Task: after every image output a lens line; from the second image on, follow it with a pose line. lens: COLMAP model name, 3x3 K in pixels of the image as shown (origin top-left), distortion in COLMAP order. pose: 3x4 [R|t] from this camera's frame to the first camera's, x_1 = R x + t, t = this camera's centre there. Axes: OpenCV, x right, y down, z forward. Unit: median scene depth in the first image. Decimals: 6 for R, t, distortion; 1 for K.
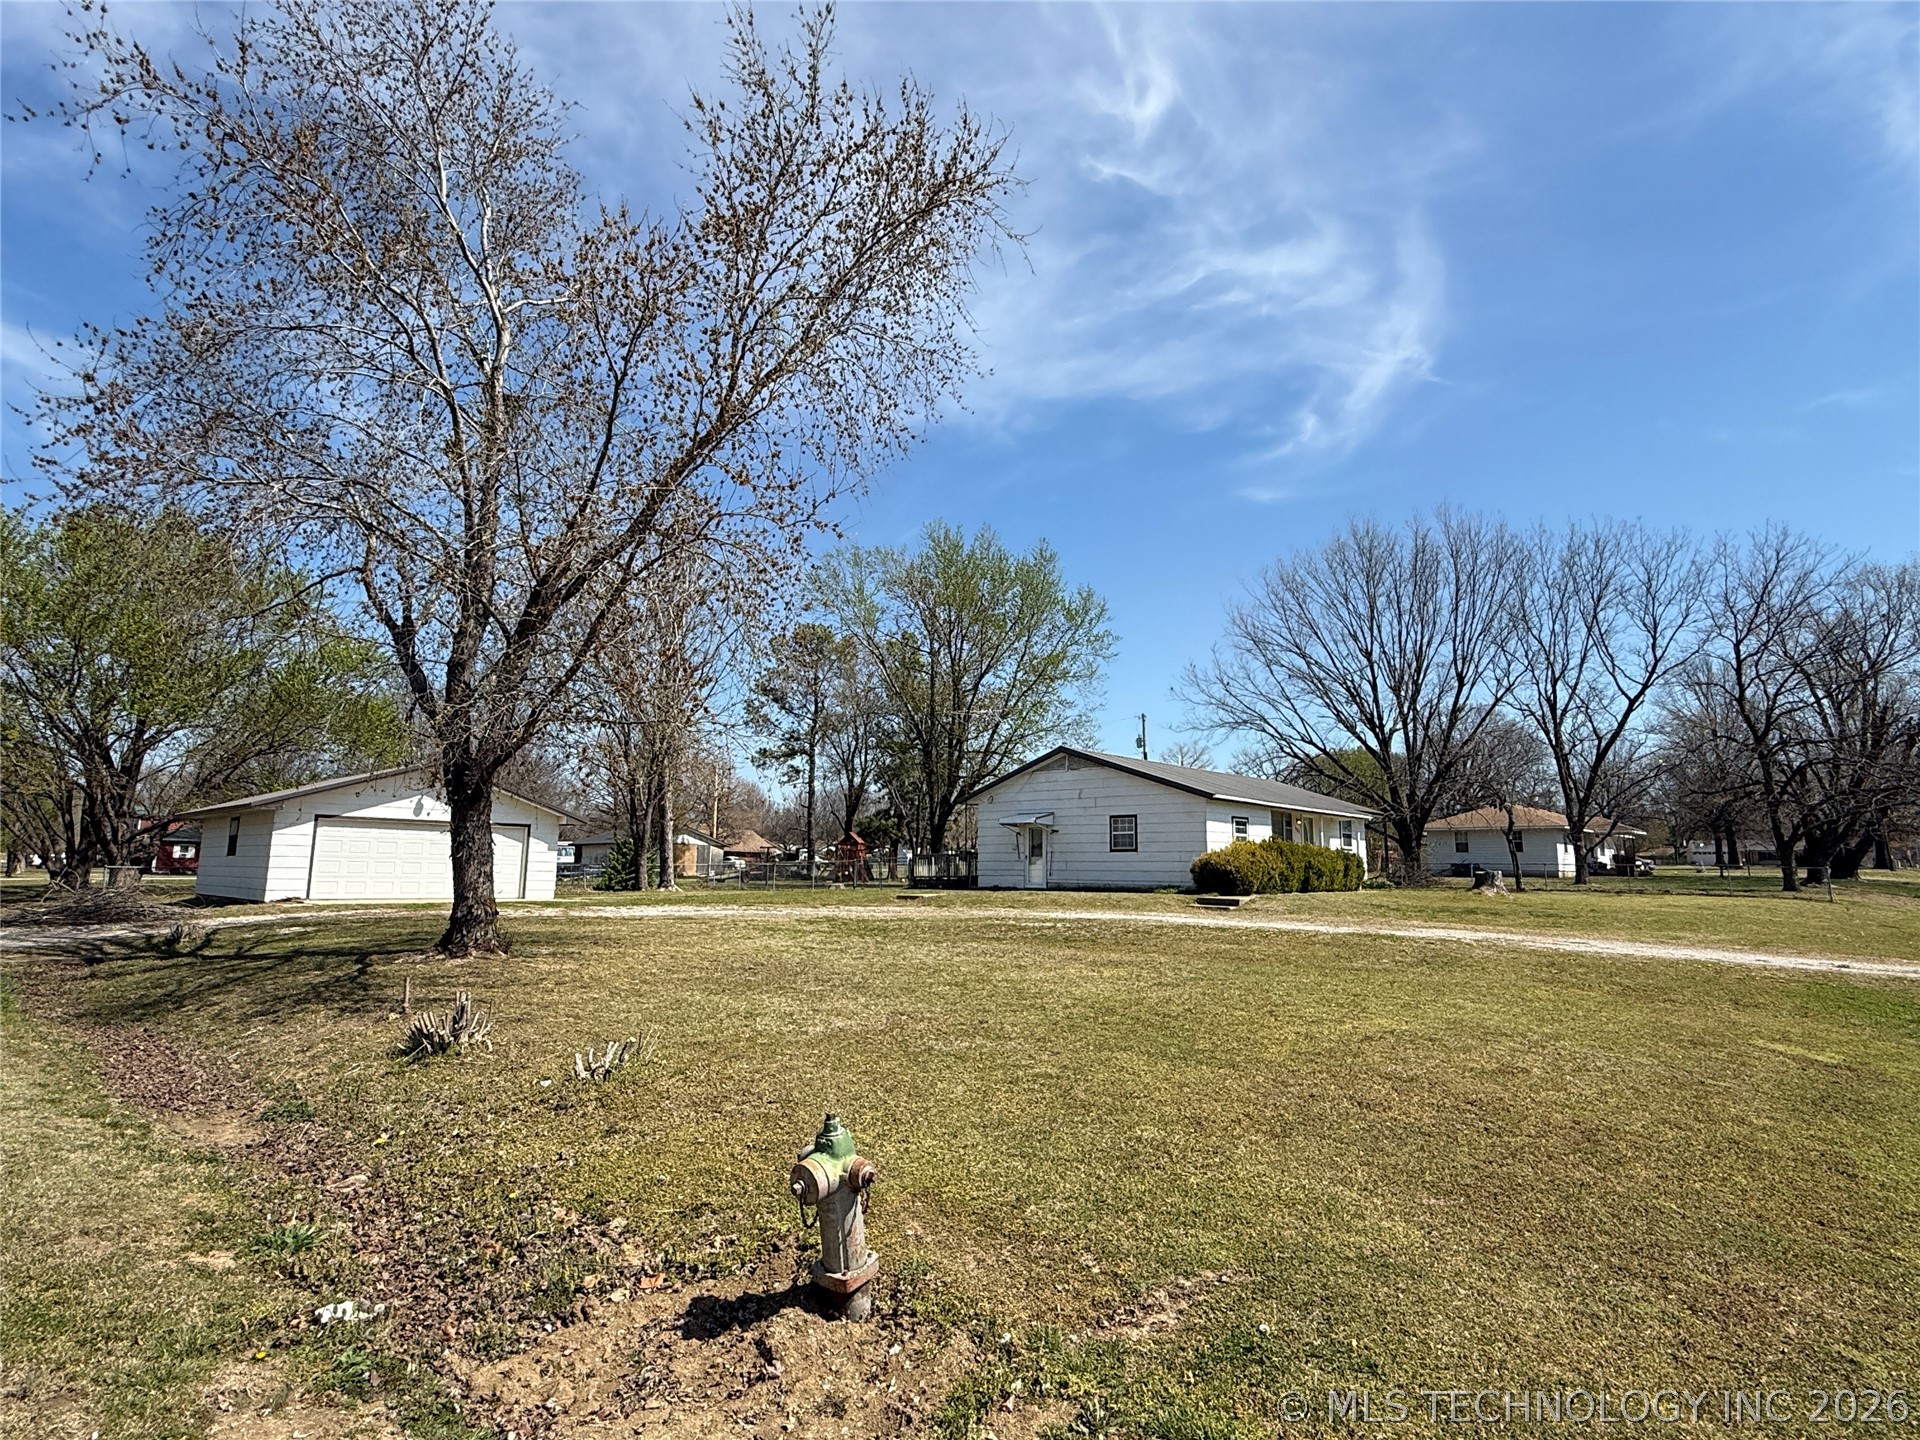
lens RADIAL K [[1017.3, 0, 961.4], [0, 1017.3, 715.6], [0, 0, 1]] dist [0.005658, 0.000046]
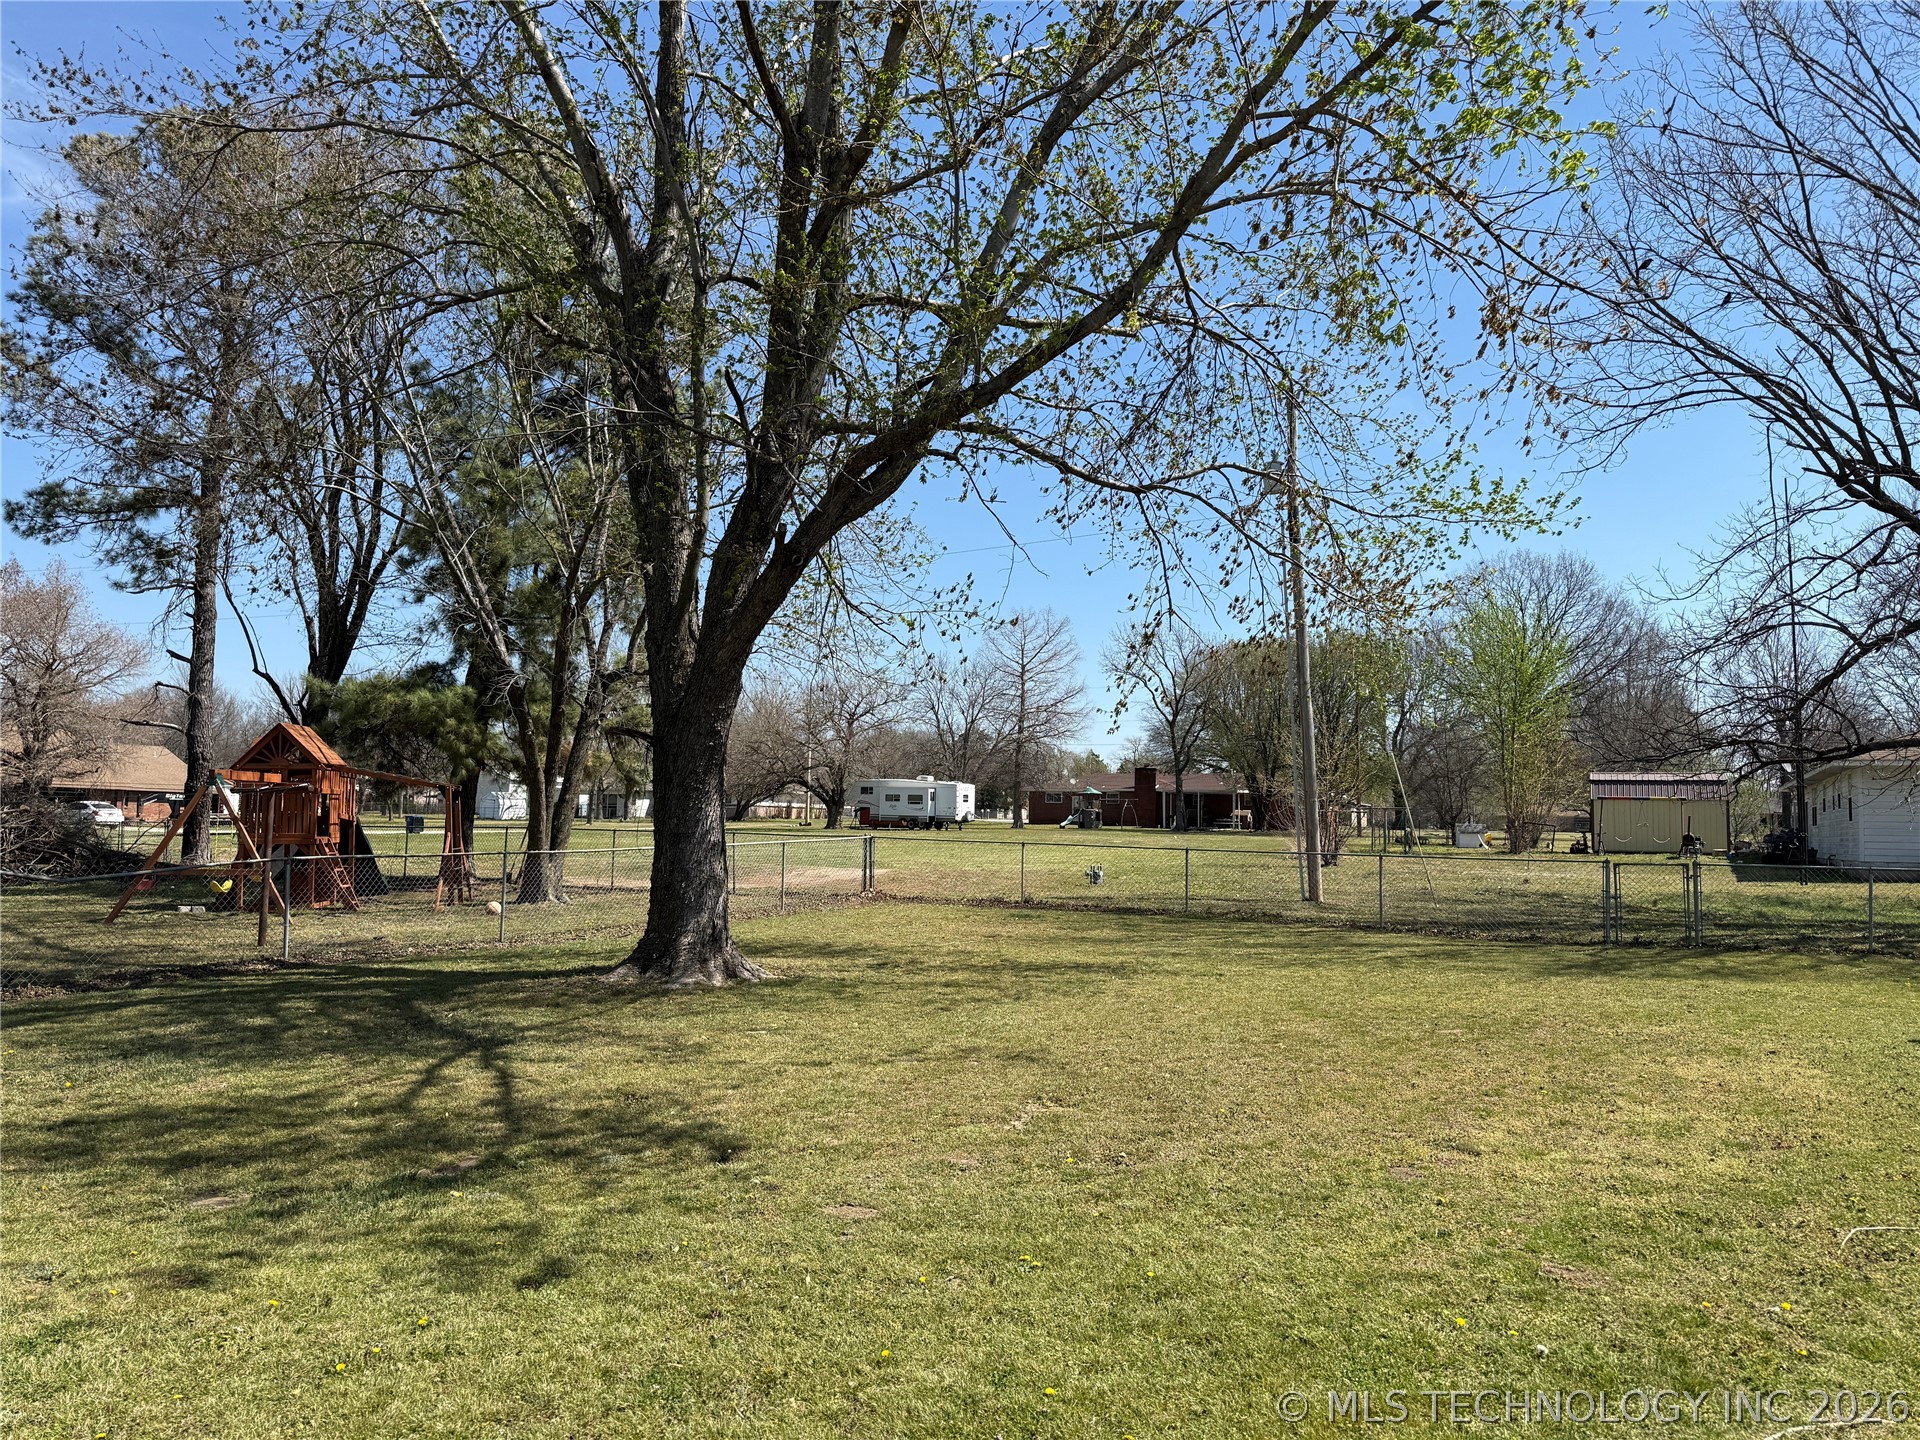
lens RADIAL K [[1346.7, 0, 968.9], [0, 1346.7, 719.4], [0, 0, 1]] dist [0.056329, -0.071225]
pose [[0.960319, 0.025240, 0.277761, -0.046639], [-0.046829, 0.996350, 0.071368, 0.101855], [-0.274945, -0.081543, 0.957996, 0.777773]]
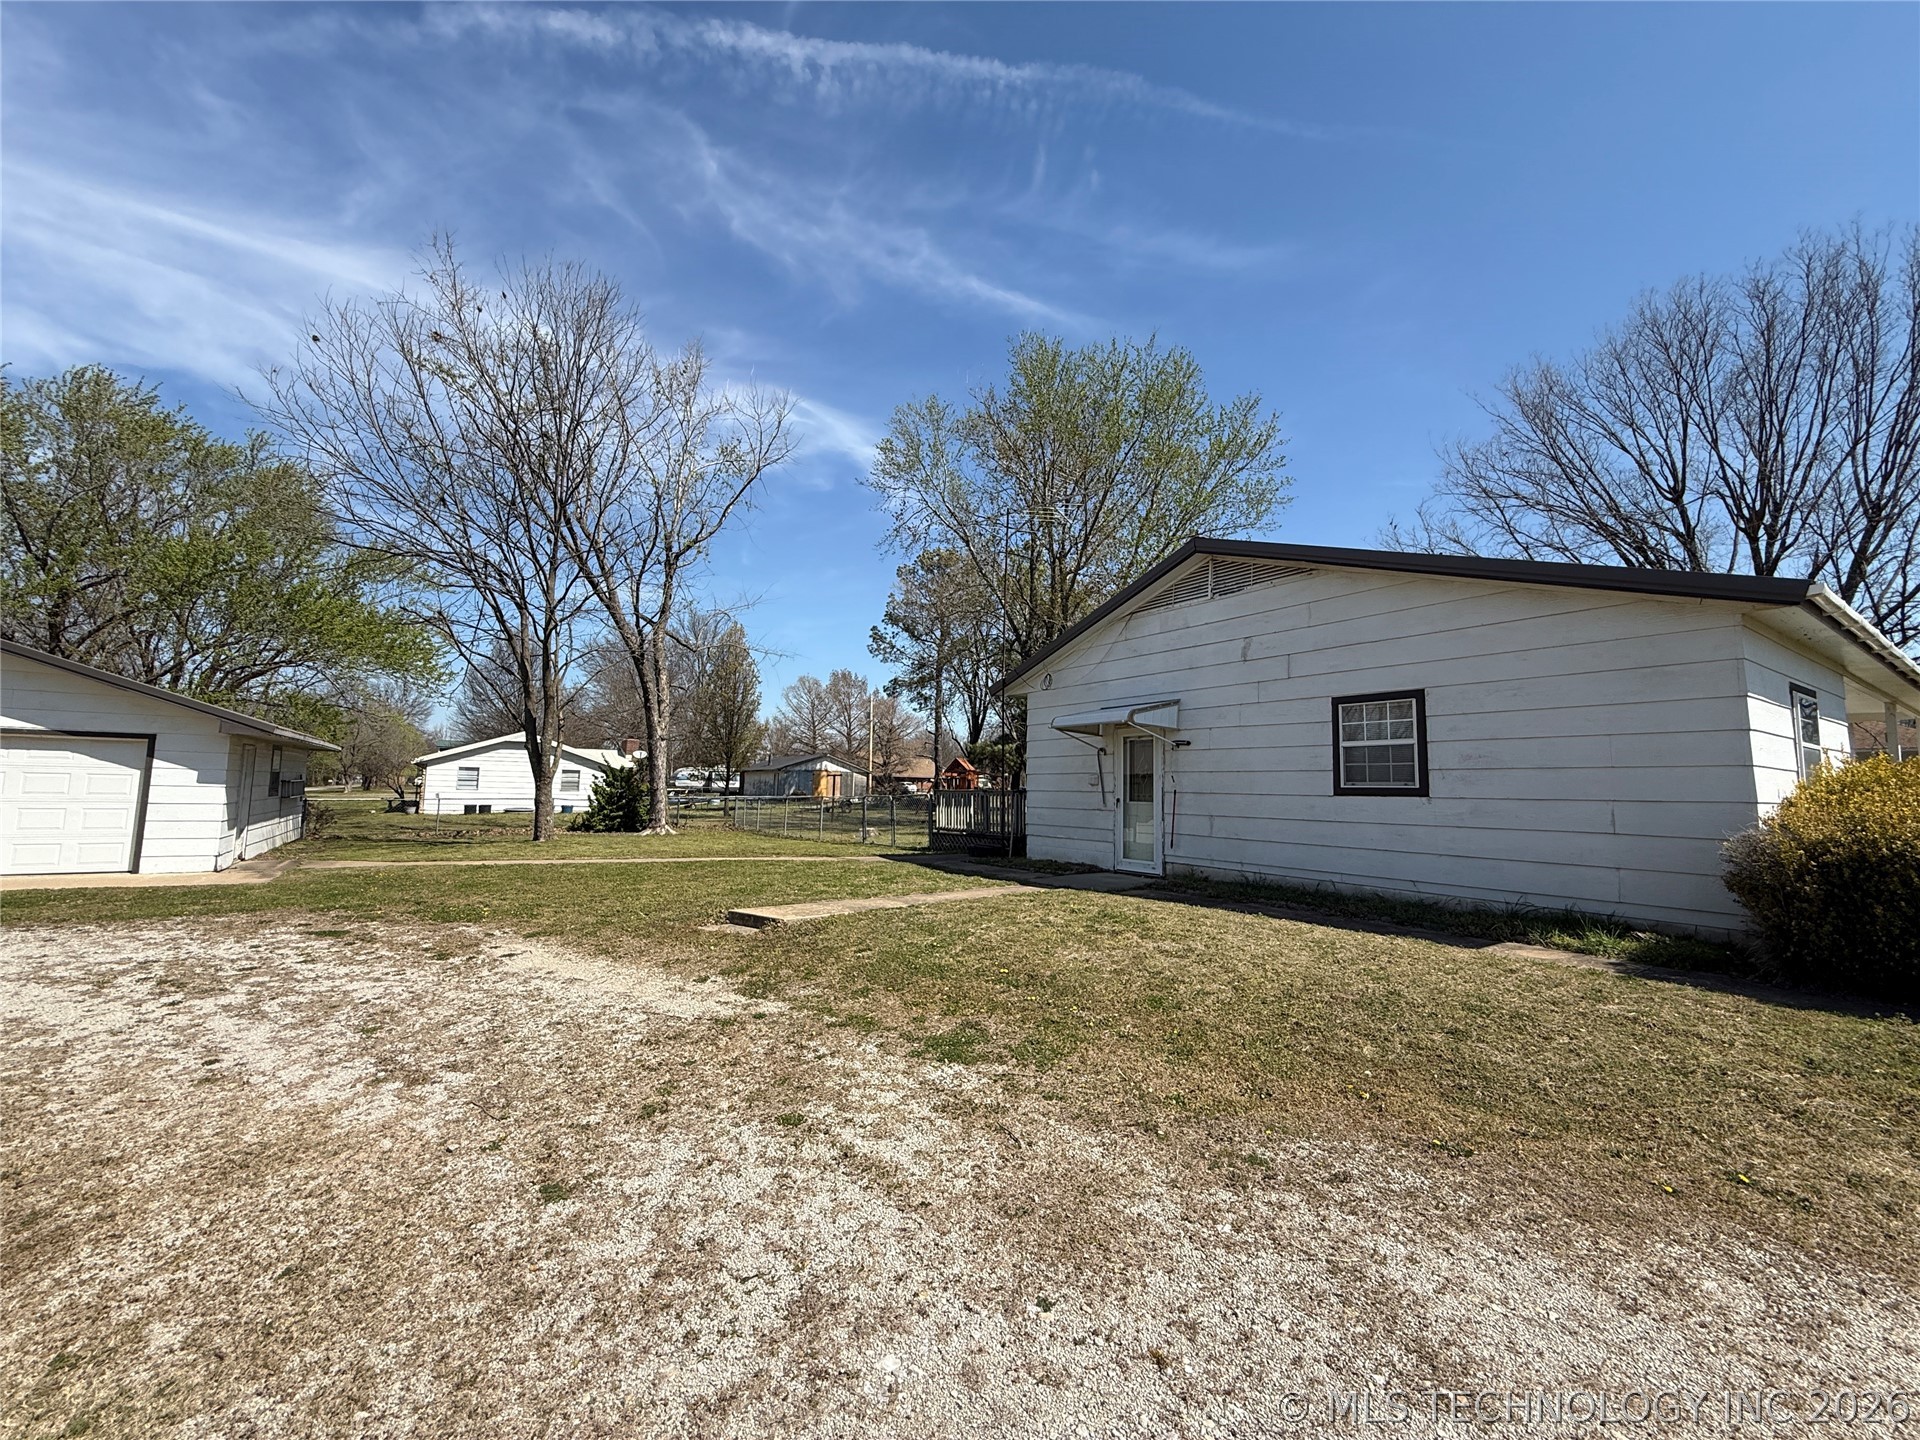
lens RADIAL K [[763.5, 0, 948.7], [0, 763.5, 710.8], [0, 0, 1]] dist [-0.001053, -0.000186]
pose [[0.974109, -0.016146, -0.225502, 0.045156], [0.026736, 0.998674, 0.043988, 0.054465], [0.224493, -0.048878, 0.973249, 0.435375]]
